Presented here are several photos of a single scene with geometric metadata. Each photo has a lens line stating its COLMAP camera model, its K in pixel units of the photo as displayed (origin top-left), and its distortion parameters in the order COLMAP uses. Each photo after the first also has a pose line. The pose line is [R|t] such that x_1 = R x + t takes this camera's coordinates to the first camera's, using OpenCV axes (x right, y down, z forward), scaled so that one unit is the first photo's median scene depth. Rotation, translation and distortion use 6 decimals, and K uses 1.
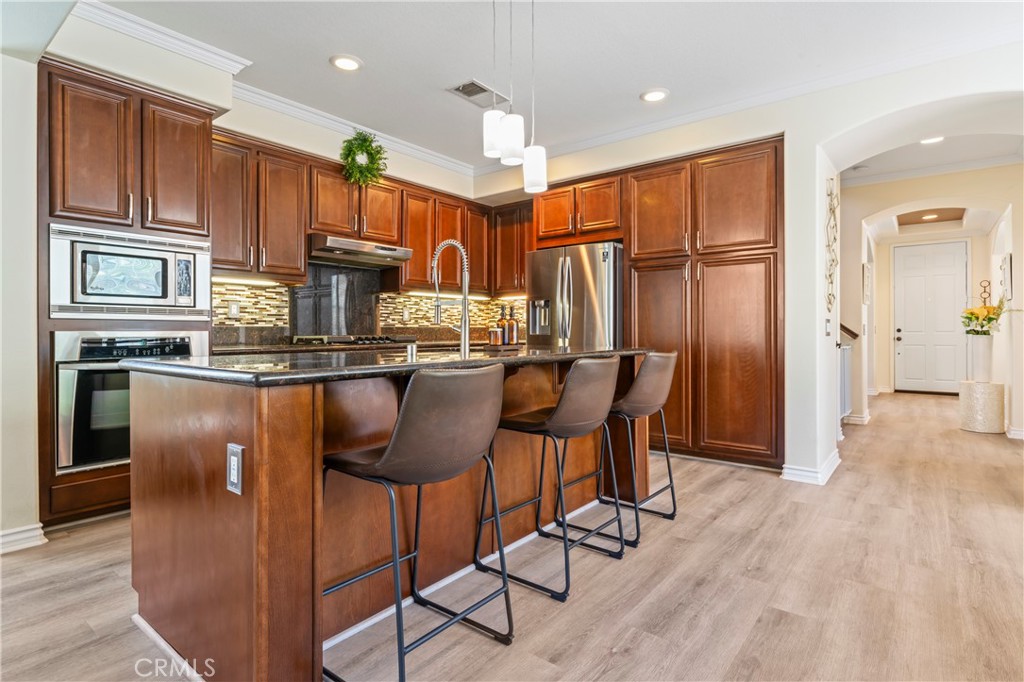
lens RADIAL K [[533.7, 0, 512.0], [0, 533.7, 341.0], [0, 0, 1]] dist [-0.001280, 0.000248]
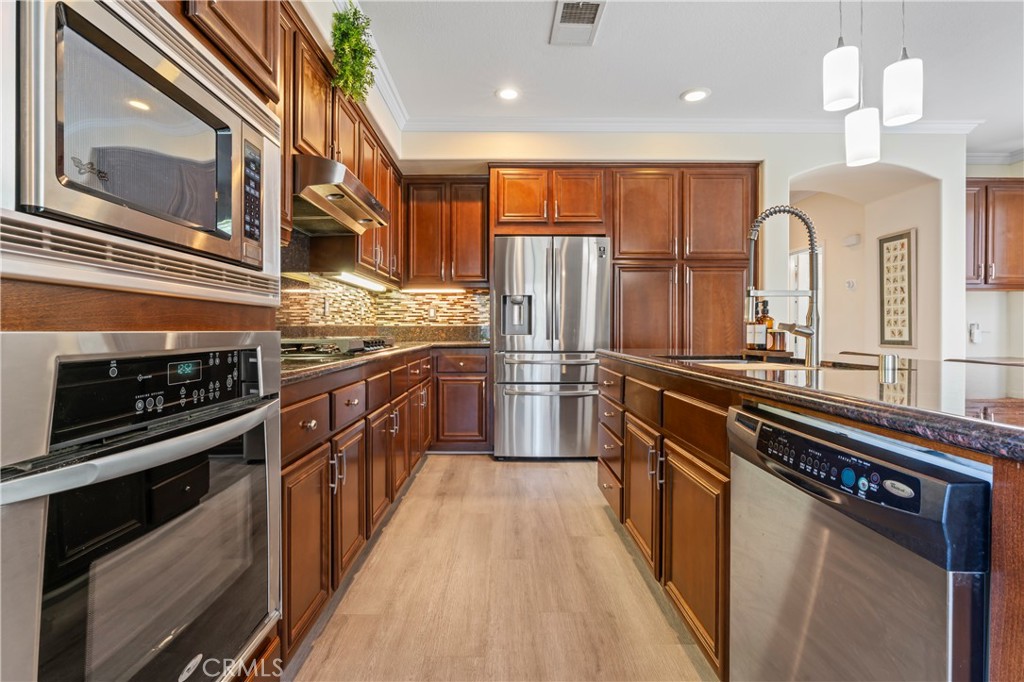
lens RADIAL K [[494.5, 0, 511.6], [0, 494.5, 331.1], [0, 0, 1]] dist [0.002458, 0.000278]
pose [[0.772450, 0.002783, 0.635069, -0.533802], [0.008626, 0.999852, -0.014873, -0.009102], [-0.635017, 0.016967, 0.772312, 0.469491]]
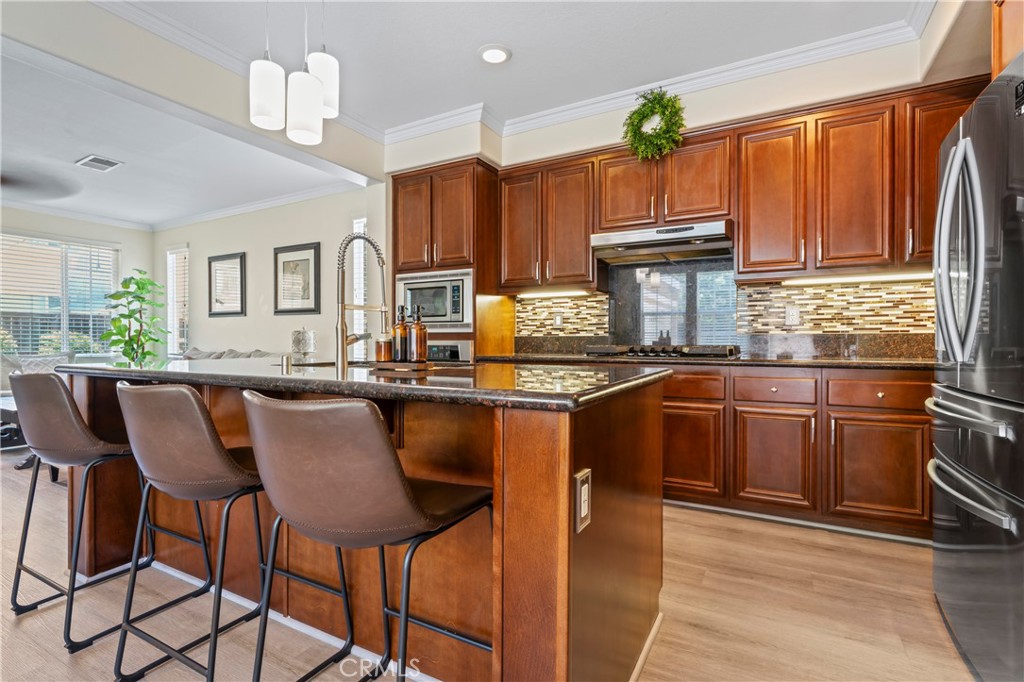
lens RADIAL K [[509.1, 0, 512.0], [0, 509.1, 341.0], [0, 0, 1]] dist [0.021180, -0.000094]
pose [[0.143440, 0.004830, -0.989647, 0.477455], [-0.017388, 0.999846, 0.002360, -0.017575], [0.989506, 0.016869, 0.143502, 0.734284]]
